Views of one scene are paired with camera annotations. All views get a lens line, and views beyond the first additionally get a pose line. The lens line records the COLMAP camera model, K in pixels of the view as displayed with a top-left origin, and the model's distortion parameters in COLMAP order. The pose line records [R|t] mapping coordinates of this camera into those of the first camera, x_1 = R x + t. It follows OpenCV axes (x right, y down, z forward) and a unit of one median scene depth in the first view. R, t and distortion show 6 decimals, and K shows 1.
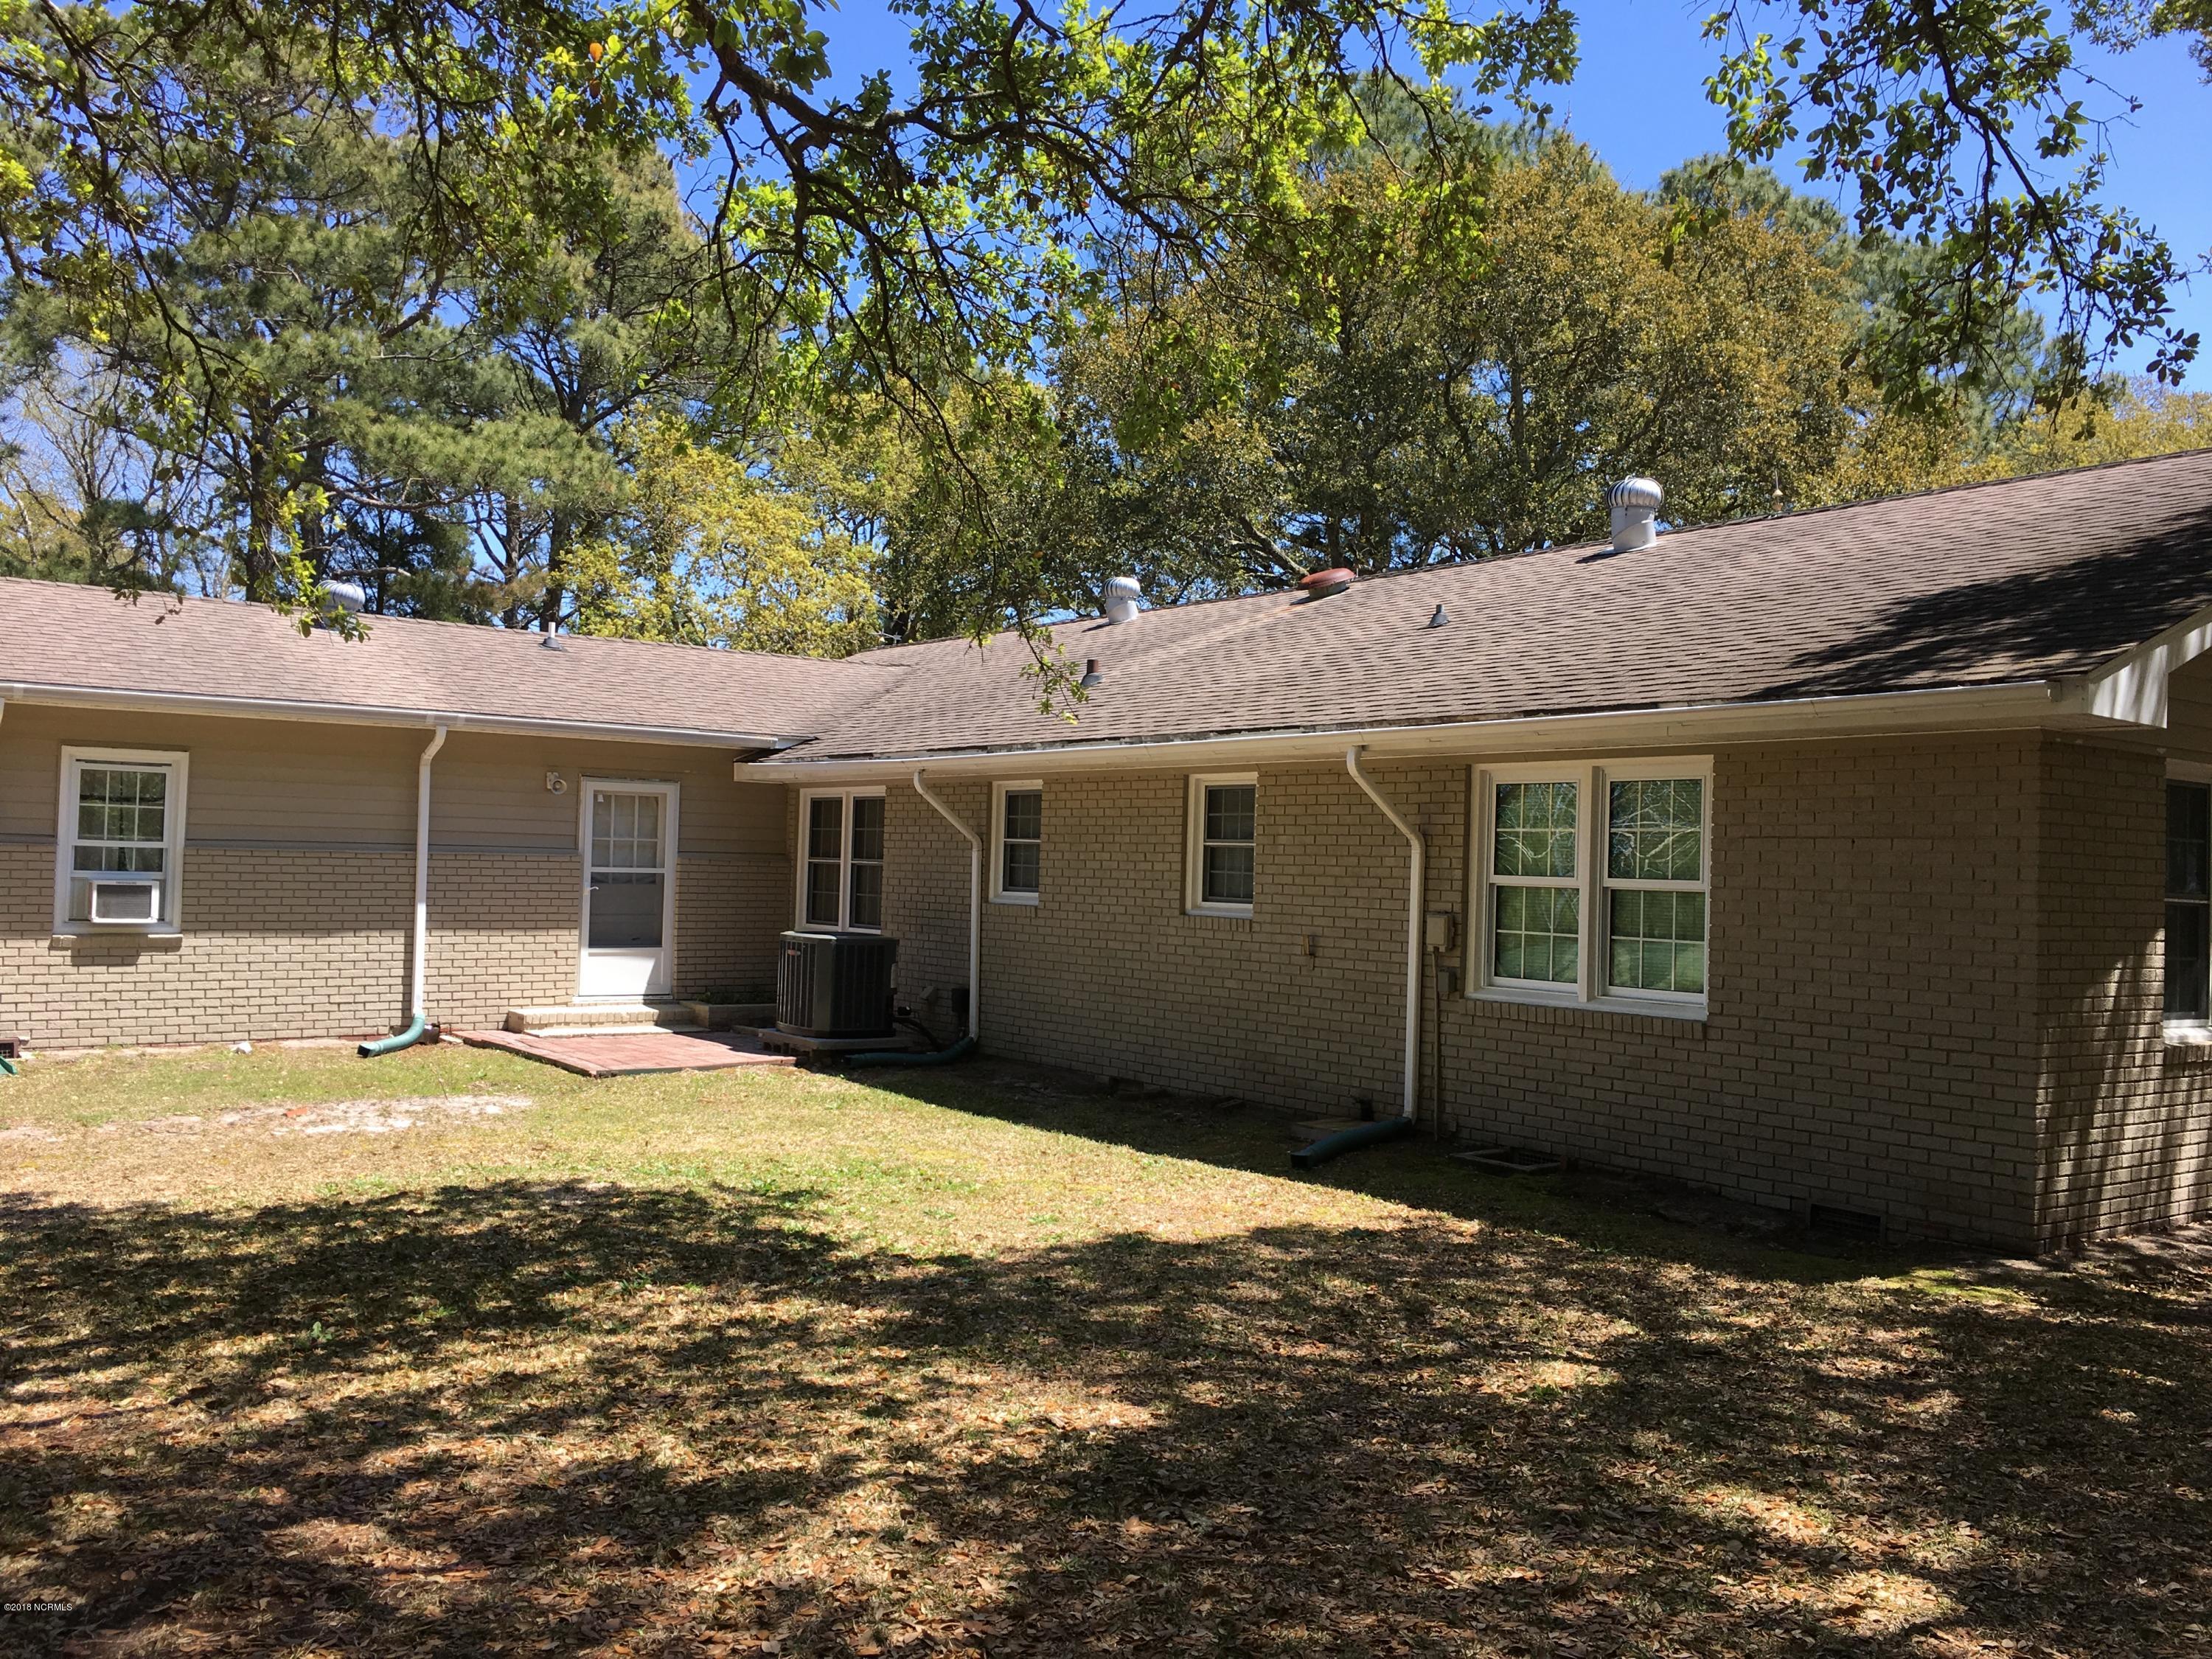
lens RADIAL K [[1861.2, 0, 1114.6], [0, 1861.2, 819.5], [0, 0, 1]] dist [0.040345, -0.018250]
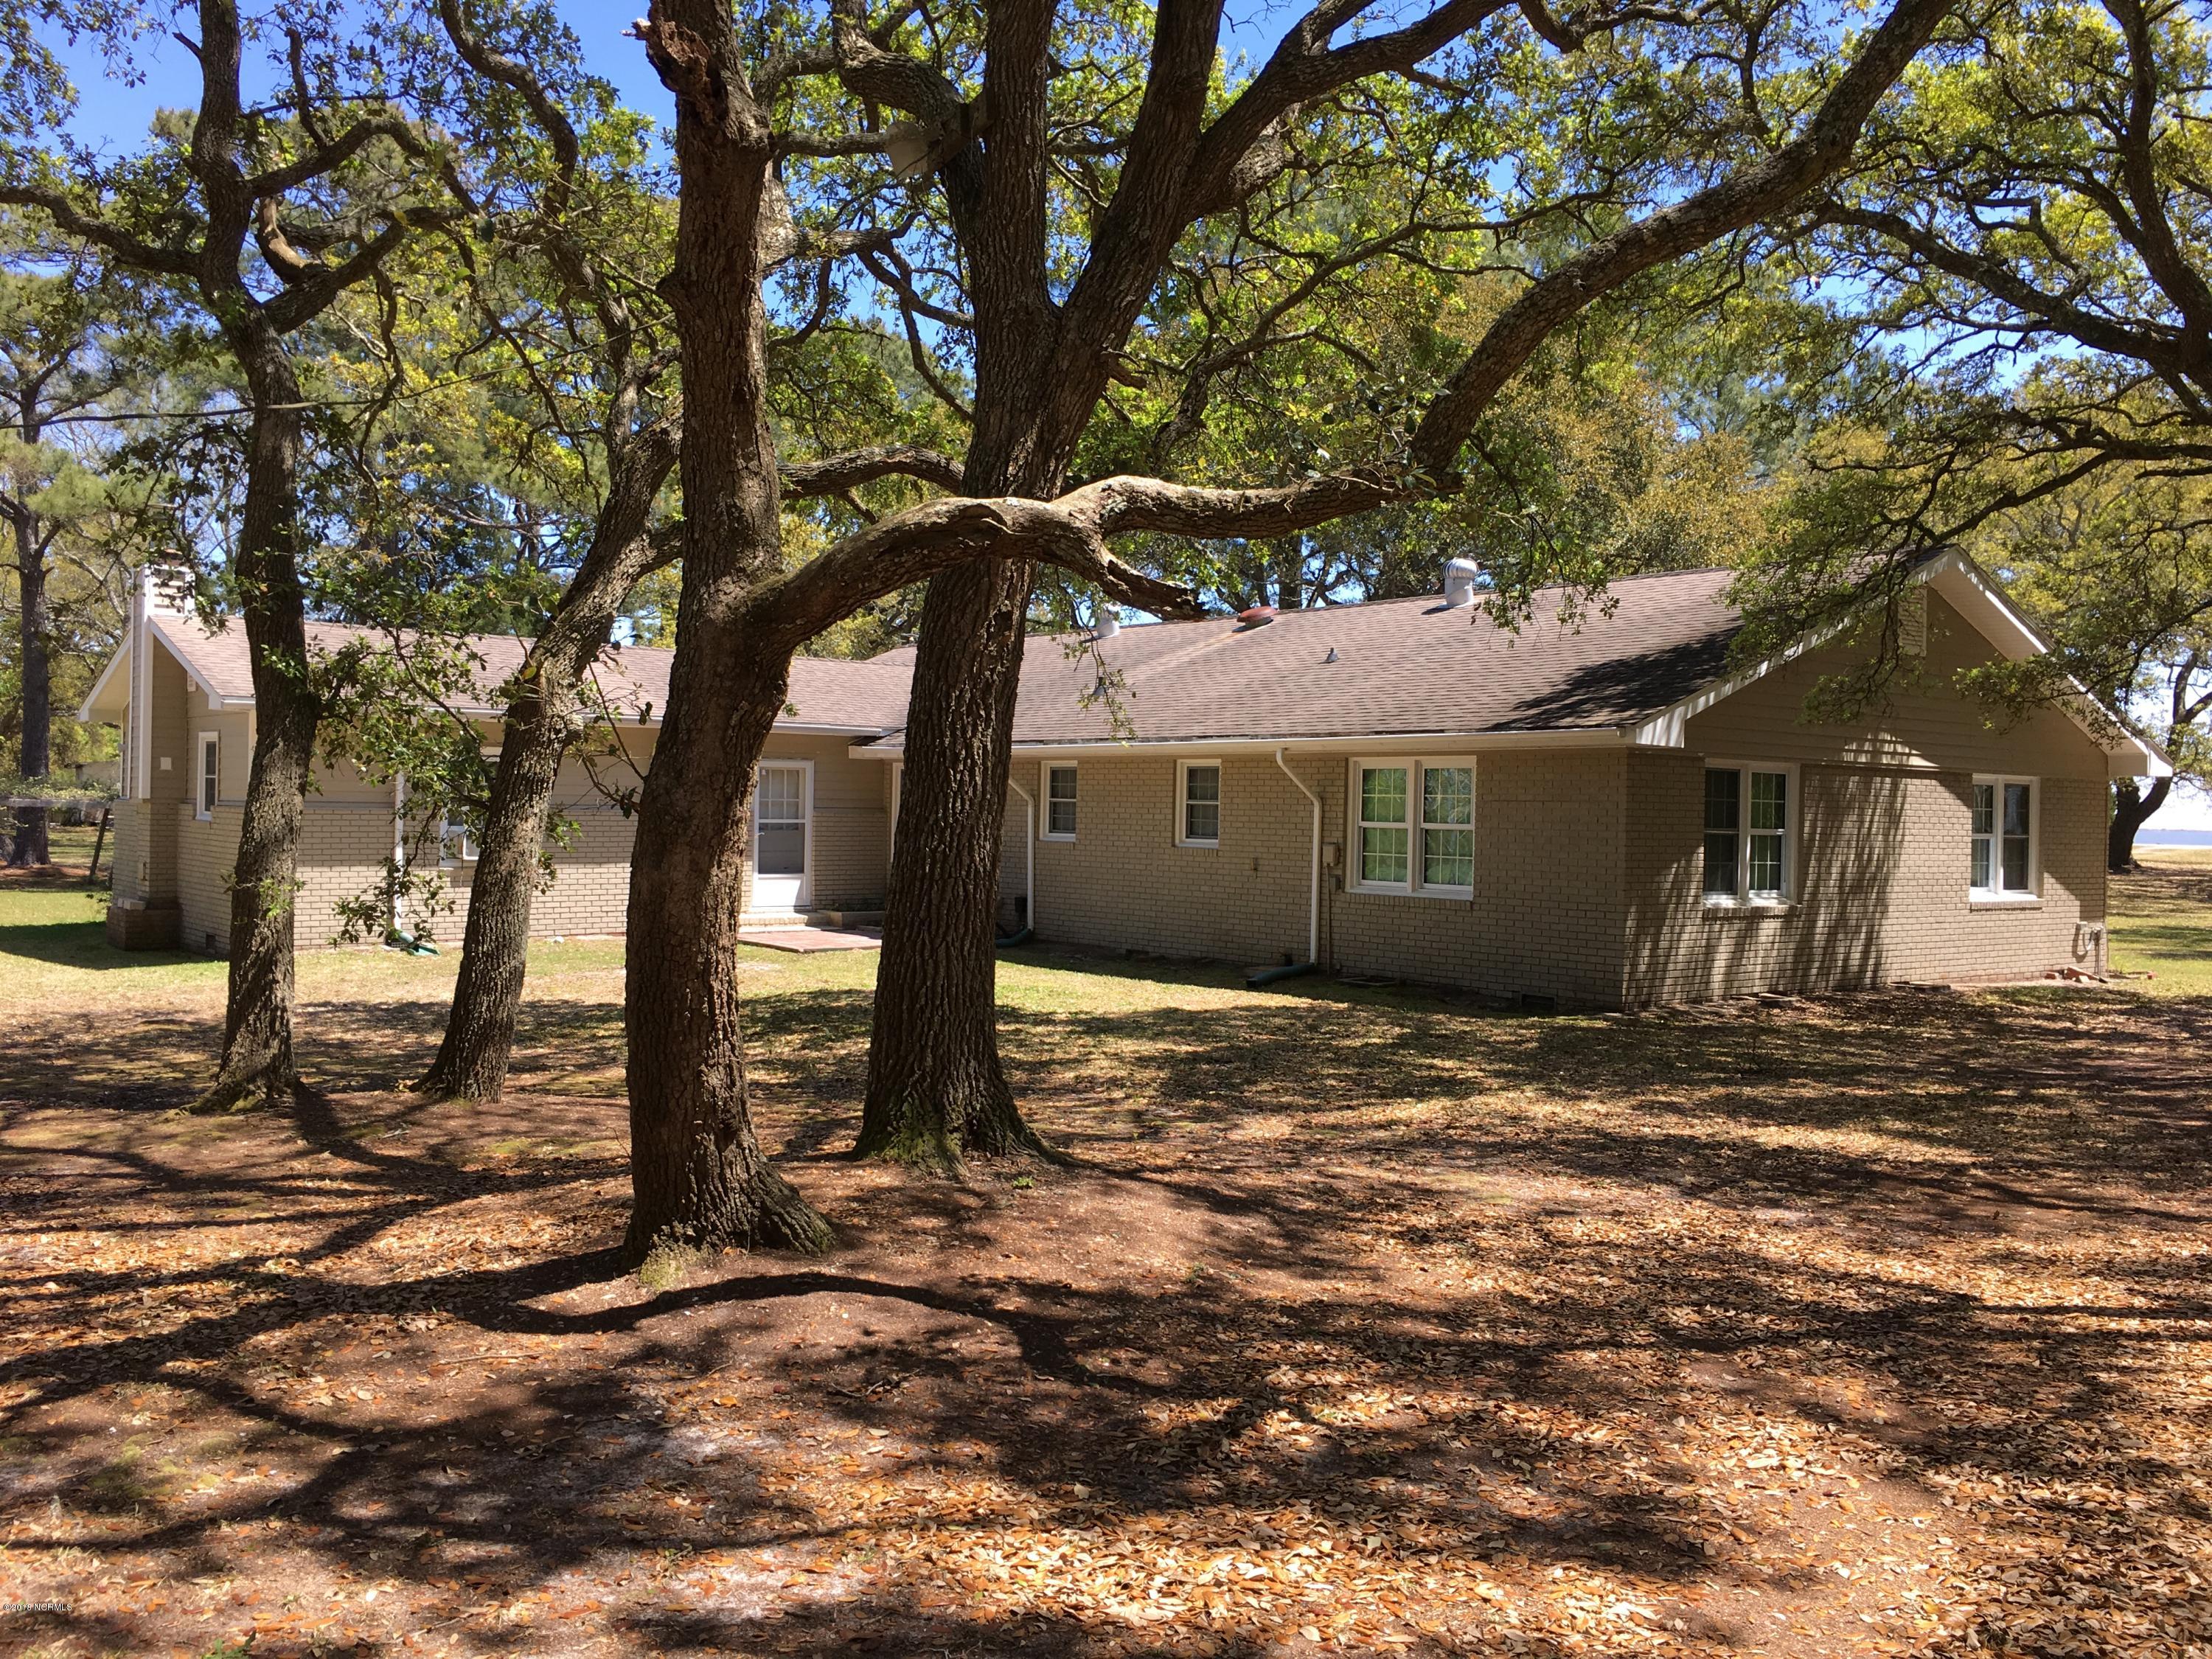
lens RADIAL K [[1861.2, 0, 1096.9], [0, 1861.2, 842.1], [0, 0, 1]] dist [0.040345, -0.018250]
pose [[0.999267, -0.011065, 0.036660, -0.104581], [0.009352, 0.998872, 0.046564, -0.033527], [-0.037134, -0.046187, 0.998242, -0.711942]]
